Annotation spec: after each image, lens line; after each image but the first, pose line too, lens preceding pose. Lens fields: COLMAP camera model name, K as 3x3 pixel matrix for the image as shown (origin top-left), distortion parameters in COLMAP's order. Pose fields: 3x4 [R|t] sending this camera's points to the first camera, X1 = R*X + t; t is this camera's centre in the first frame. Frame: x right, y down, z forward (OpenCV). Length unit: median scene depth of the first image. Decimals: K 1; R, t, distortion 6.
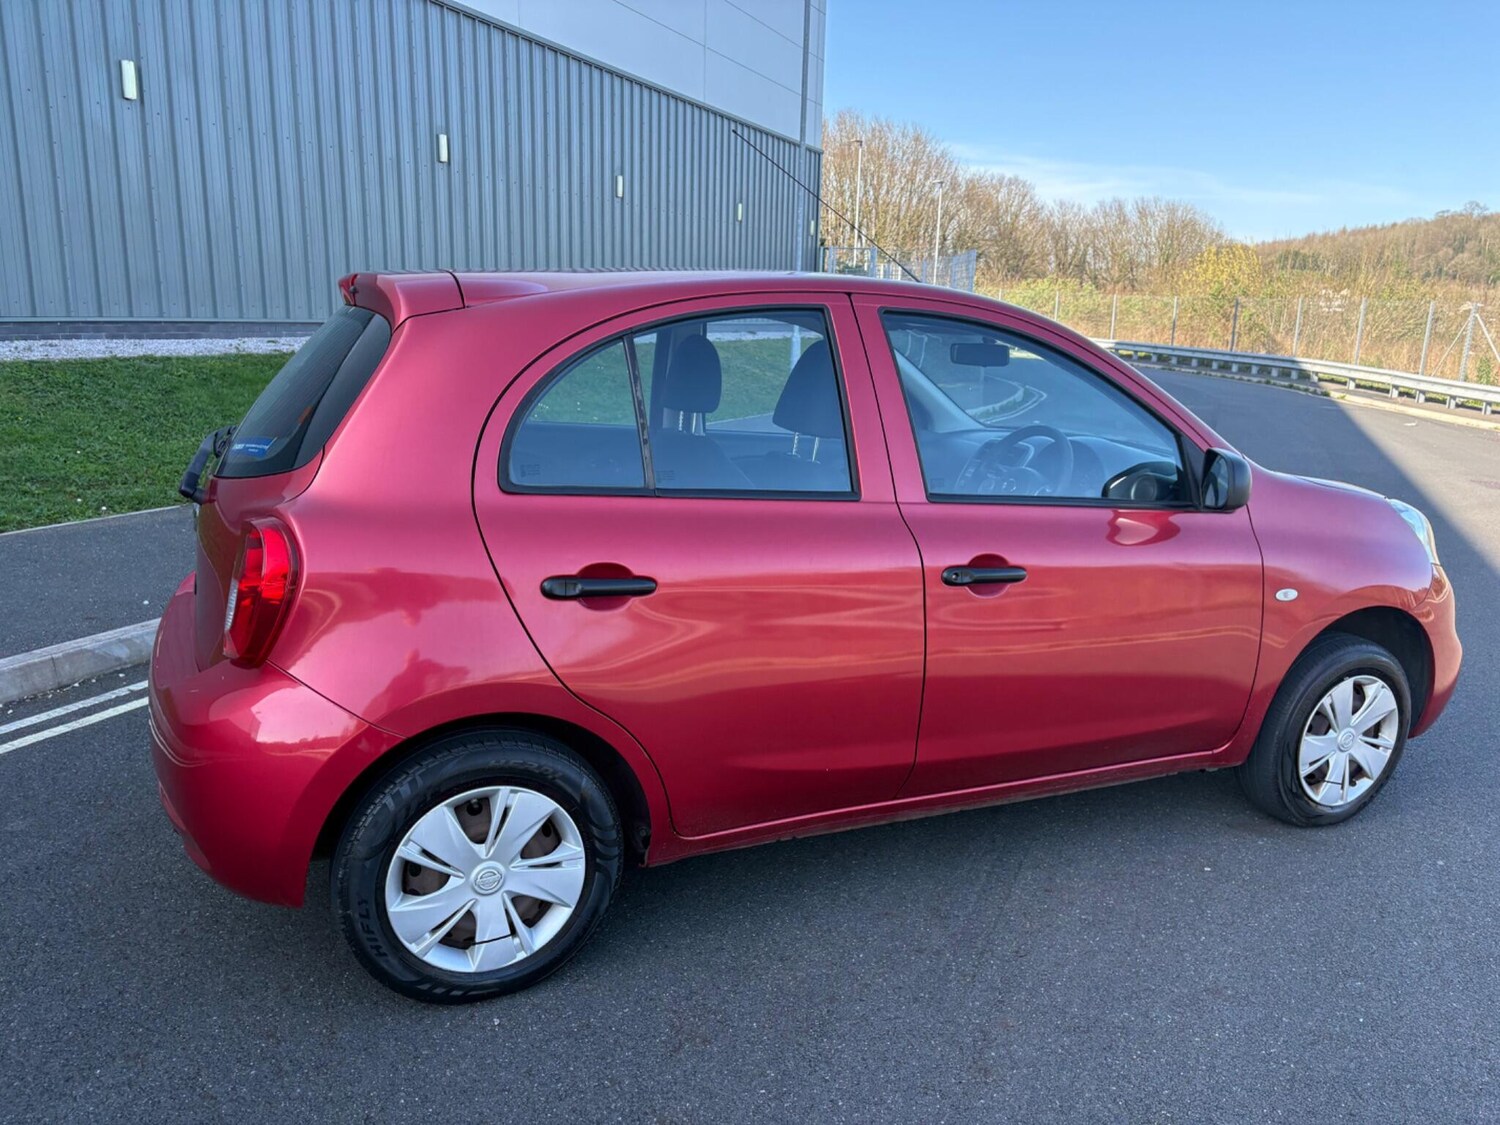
lens RADIAL K [[1131.8, 0, 751.6], [0, 1131.8, 570.0], [0, 0, 1]] dist [0.048290, -0.048202]
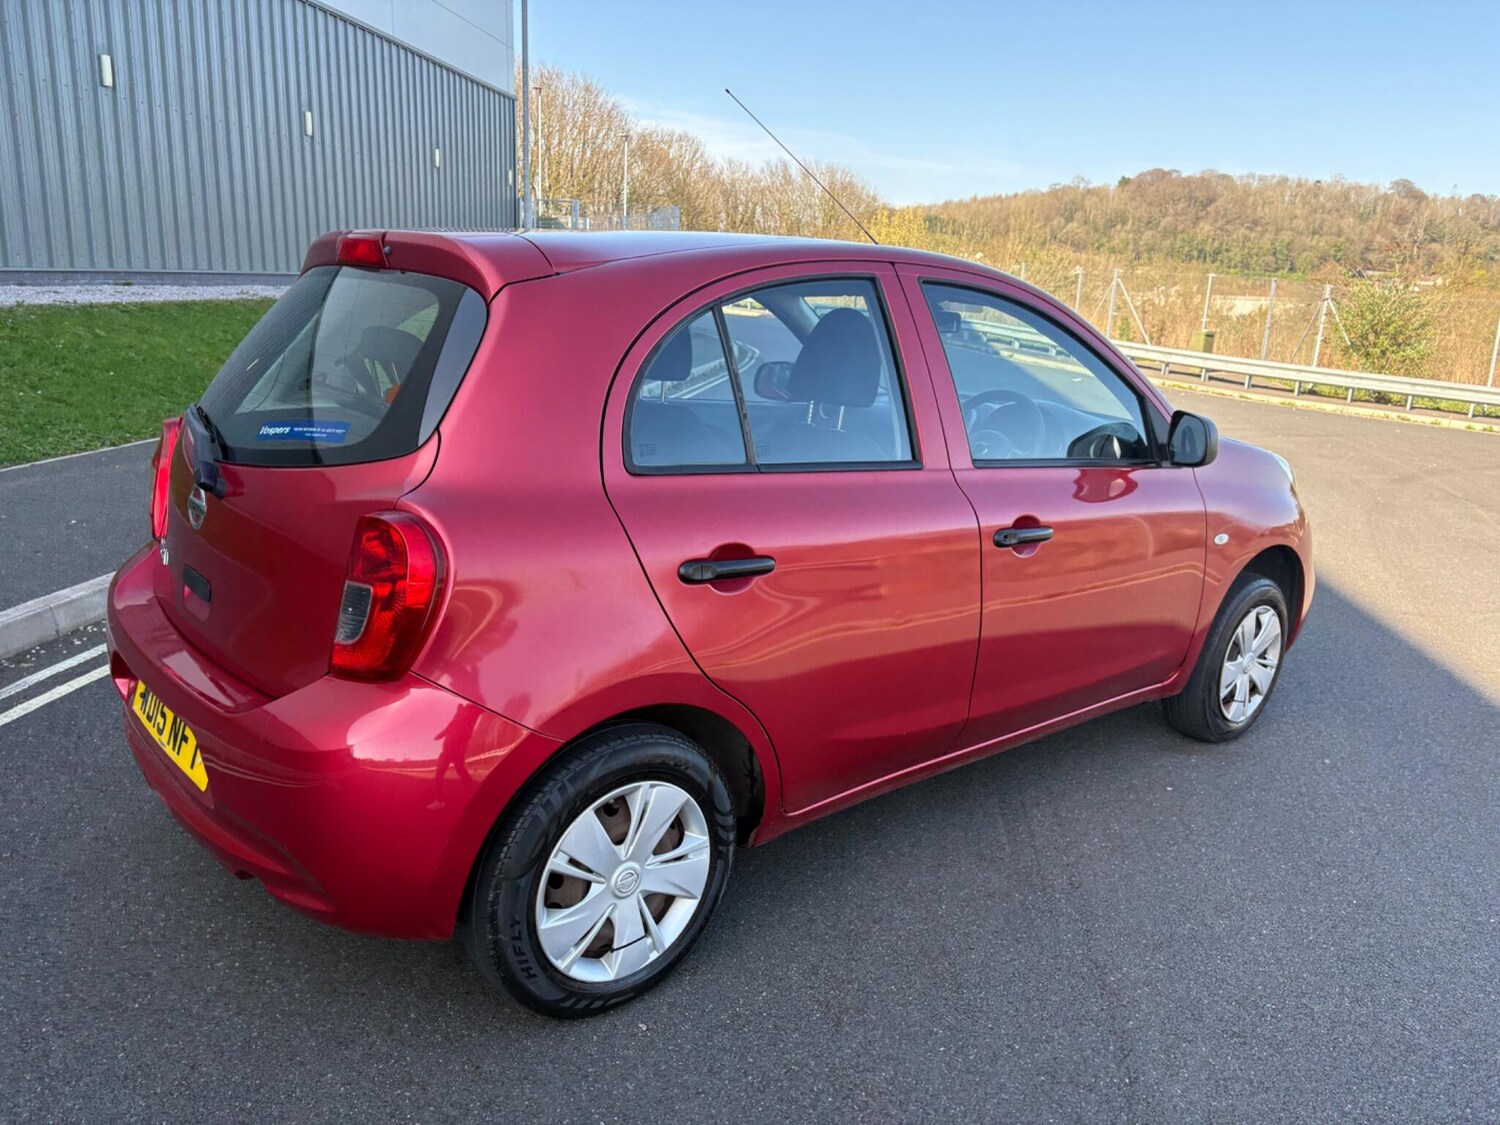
lens RADIAL K [[1137.2, 0, 752.9], [0, 1137.2, 561.9], [0, 0, 1]] dist [0.049011, -0.046666]
pose [[0.959696, -0.055476, 0.275510, -0.310237], [0.047150, 0.998211, 0.036759, -0.020549], [-0.277057, -0.022287, 0.960595, 0.048424]]
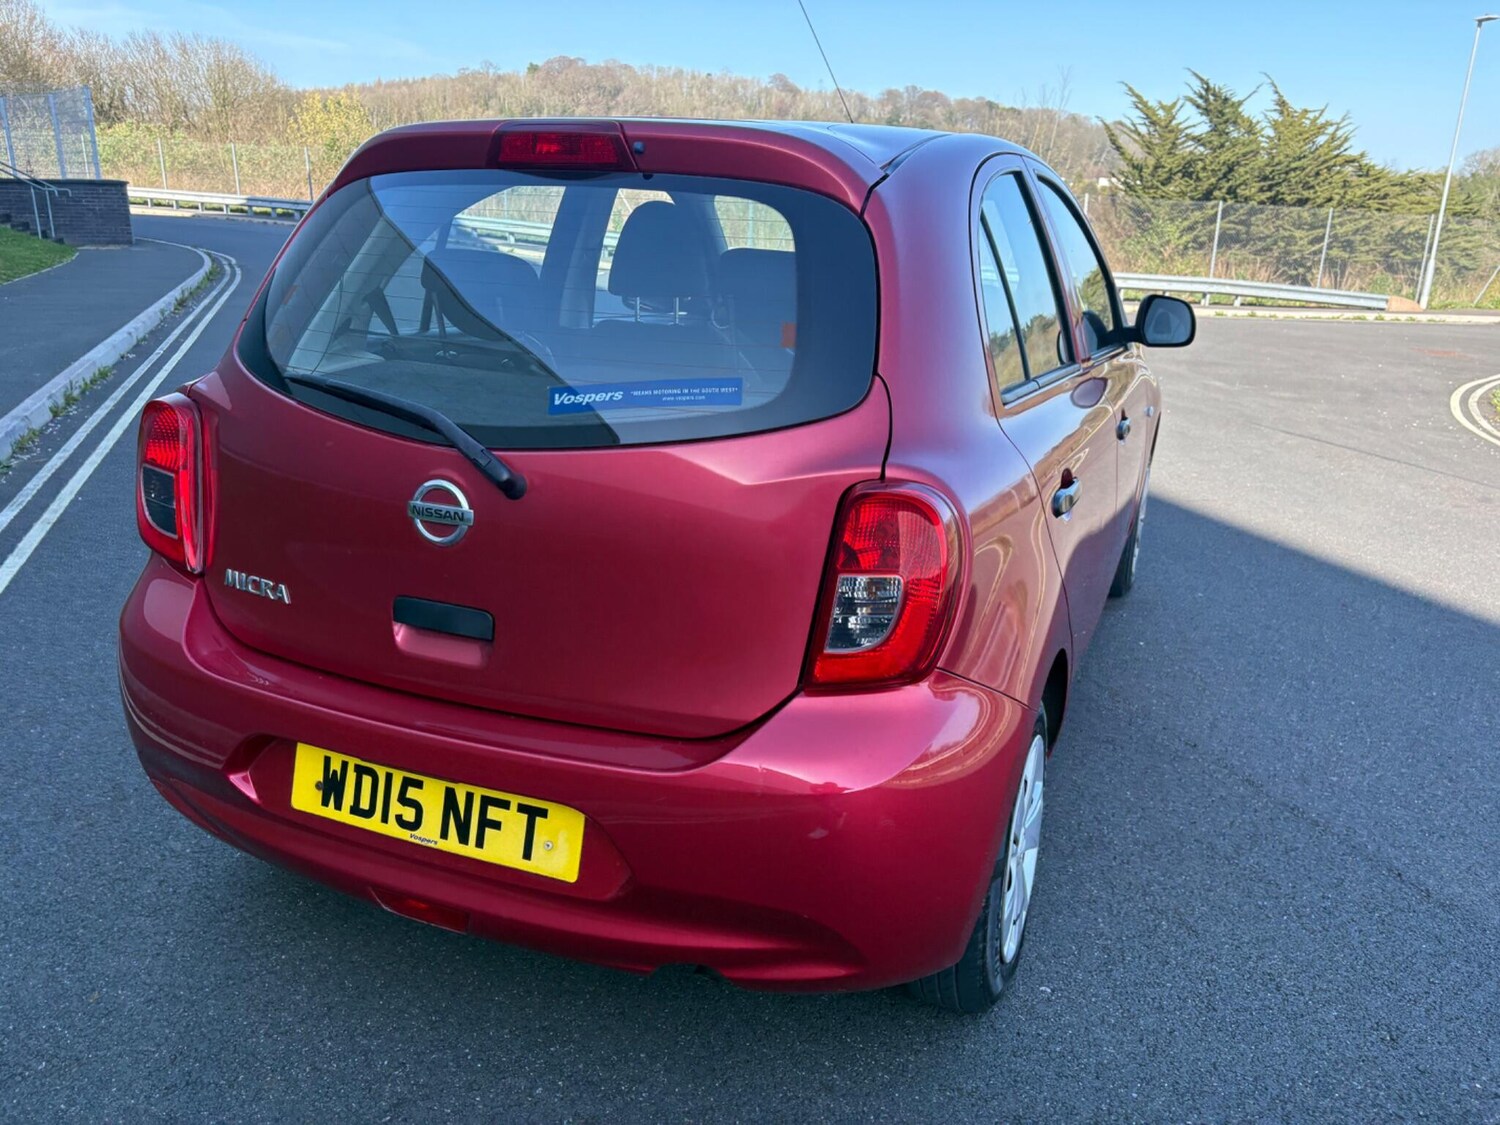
lens RADIAL K [[1148.3, 0, 752.8], [0, 1148.3, 560.6], [0, 0, 1]] dist [0.058957, -0.070384]
pose [[0.720175, -0.223201, 0.656909, -0.751461], [0.151693, 0.974586, 0.164838, -0.099691], [-0.677006, -0.019064, 0.735730, 0.398837]]
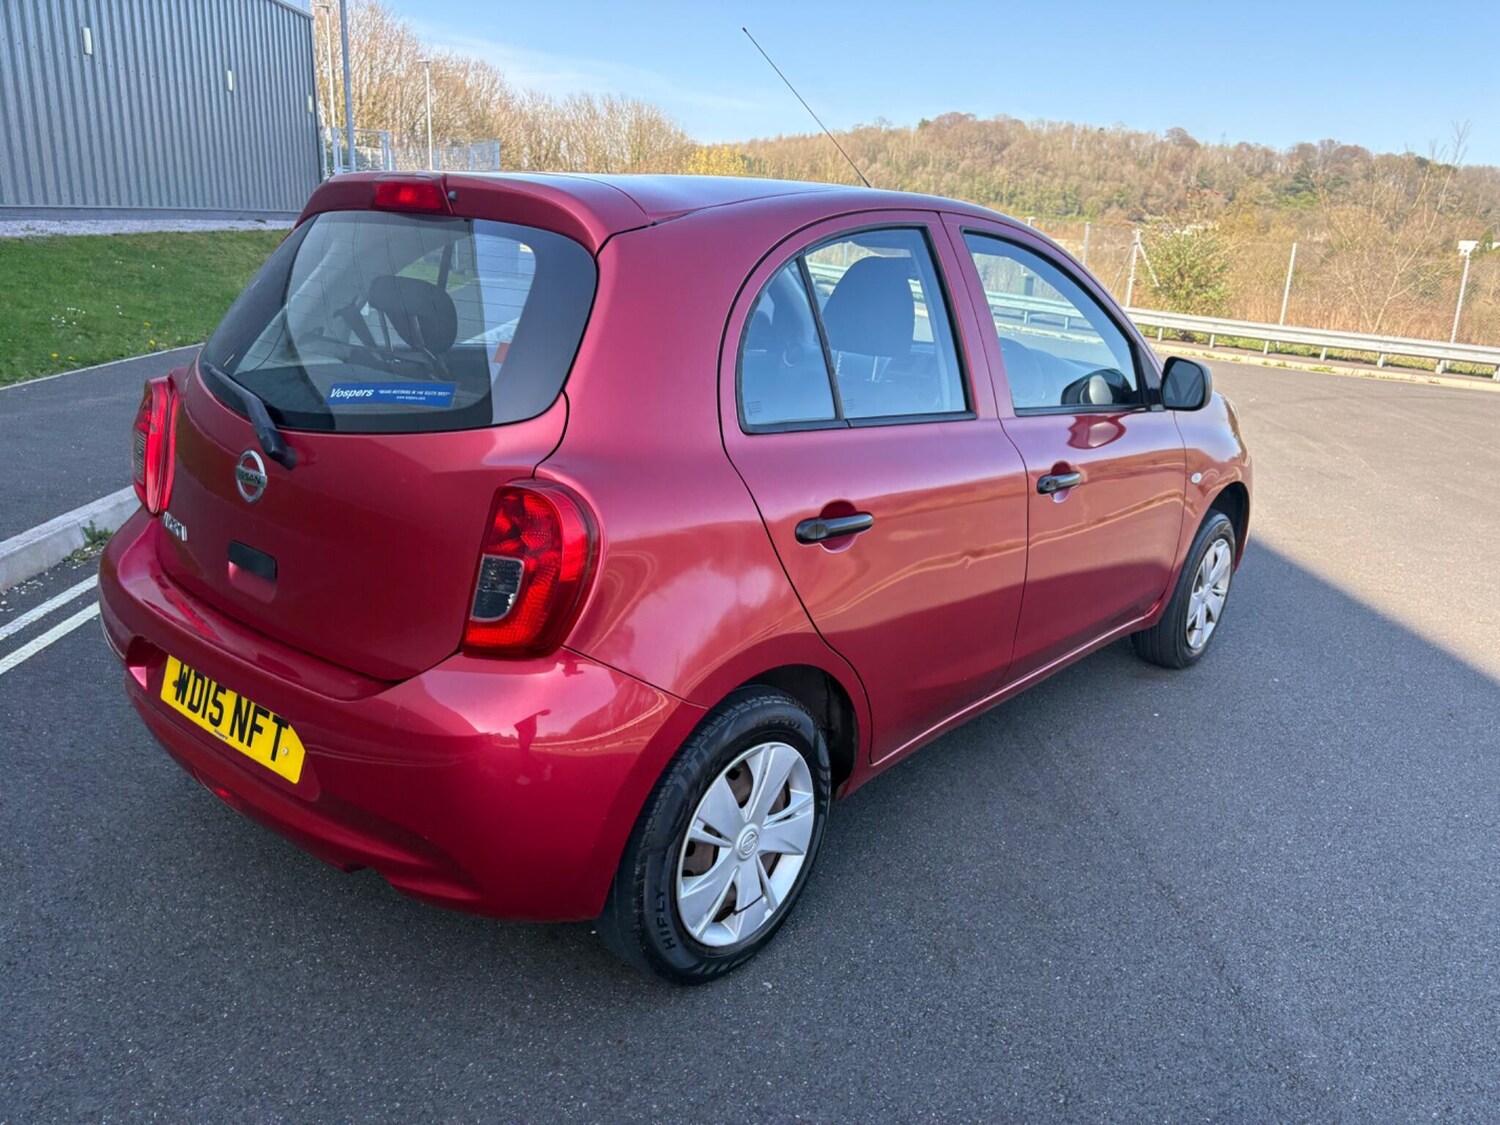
lens RADIAL K [[1147.6, 0, 752.4], [0, 1147.6, 557.4], [0, 0, 1]] dist [0.021907, -0.002769]
pose [[0.900591, -0.104382, 0.421948, -0.497114], [0.072643, 0.993229, 0.090660, -0.041380], [-0.428555, -0.050996, 0.902076, 0.122928]]
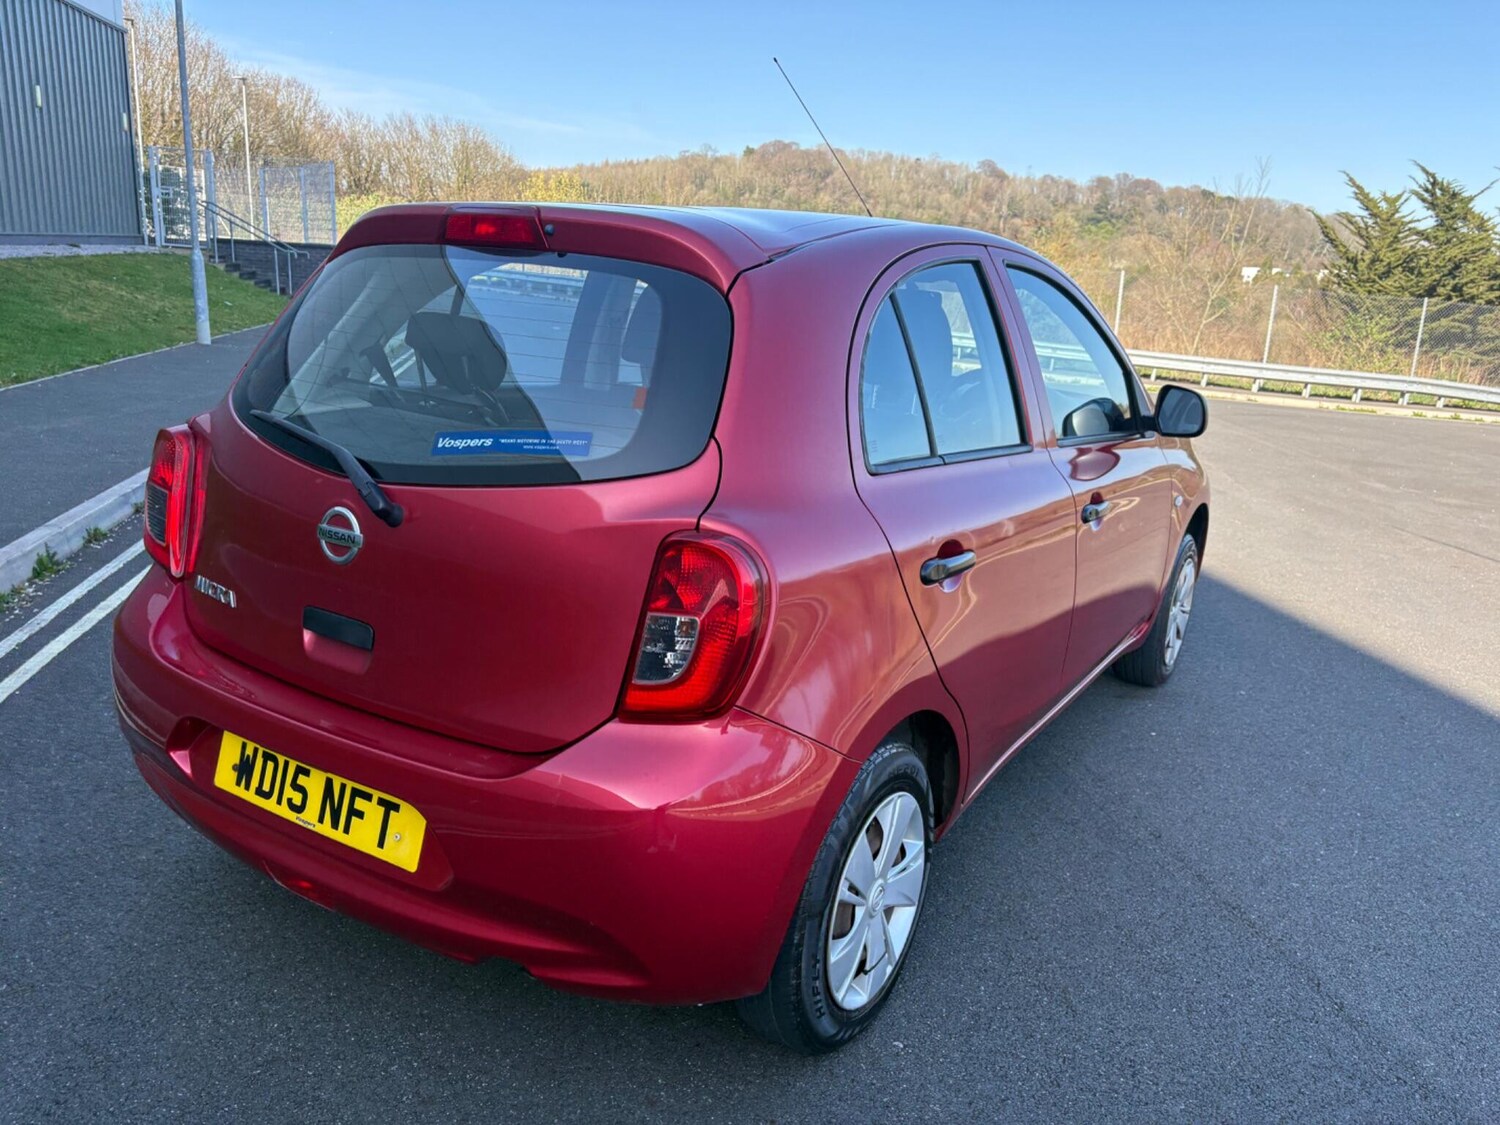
lens RADIAL K [[1152.8, 0, 755.3], [0, 1152.8, 551.5], [0, 0, 1]] dist [0.017559, -0.002088]
pose [[0.826570, -0.123079, 0.549212, -0.644256], [0.096381, 0.992336, 0.077330, -0.069546], [-0.554520, -0.010985, 0.832098, 0.237088]]
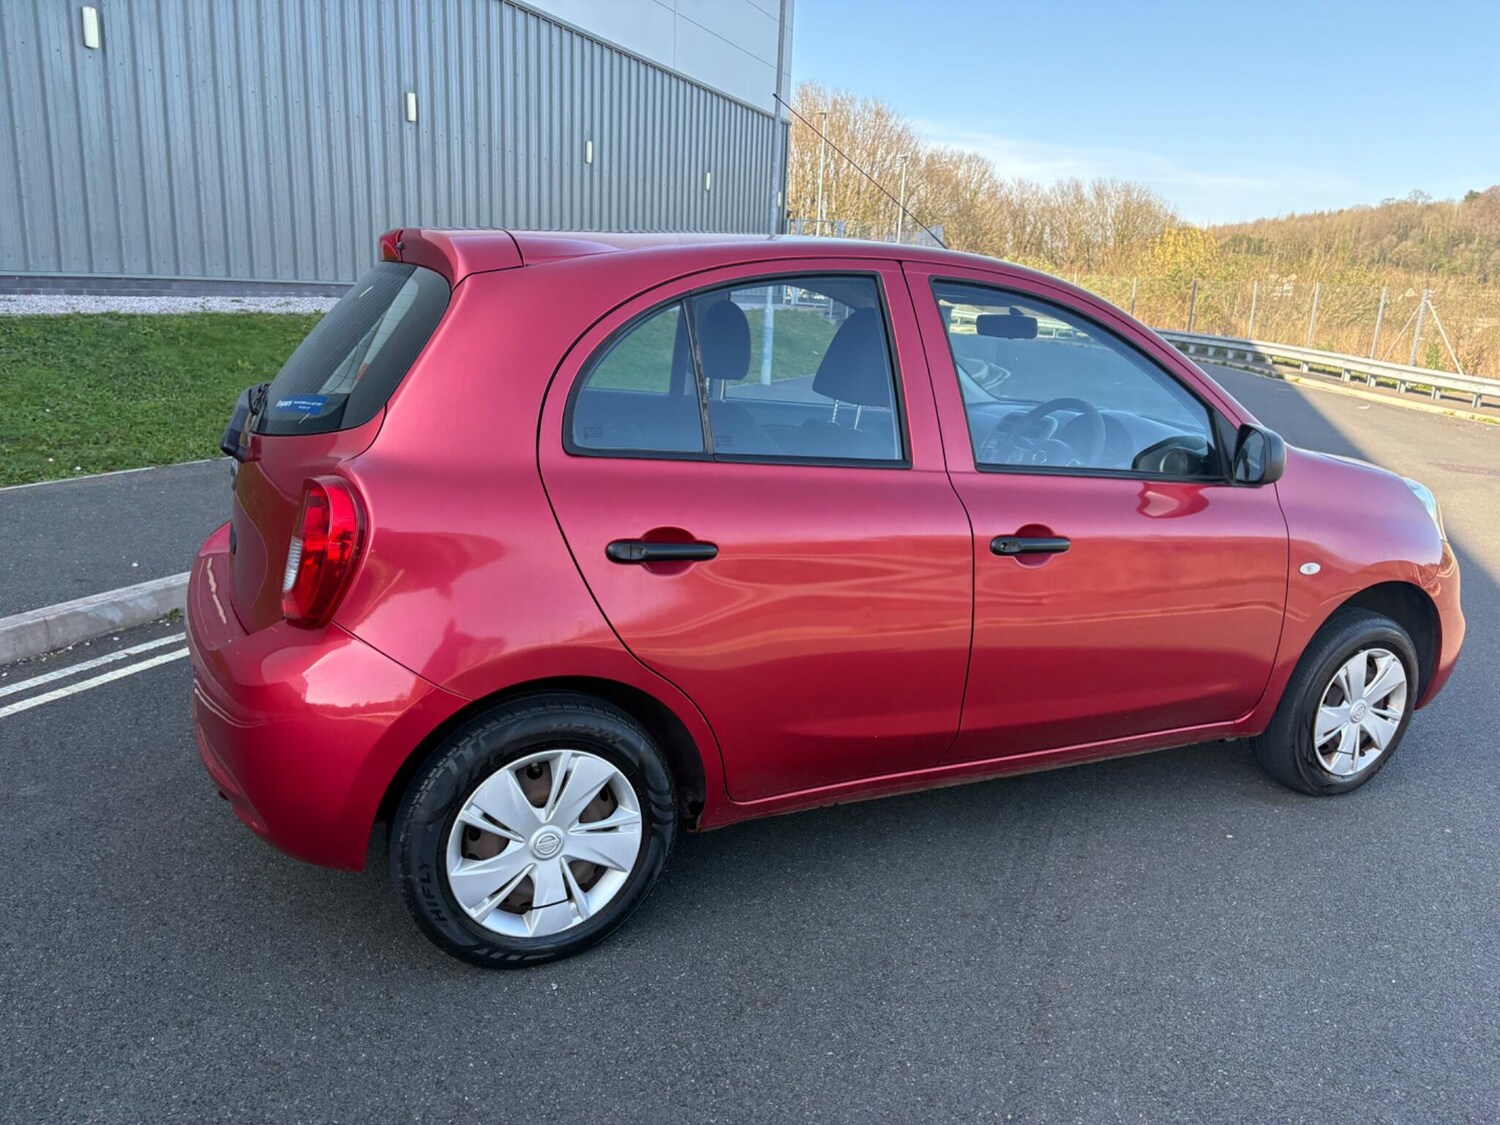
lens RADIAL K [[1134.5, 0, 755.3], [0, 1134.5, 556.0], [0, 0, 1]] dist [0.047320, -0.046432]
pose [[0.998920, 0.011945, 0.044894, -0.079711], [-0.012455, 0.999861, 0.011108, 0.005683], [-0.044755, -0.011656, 0.998930, -0.000231]]
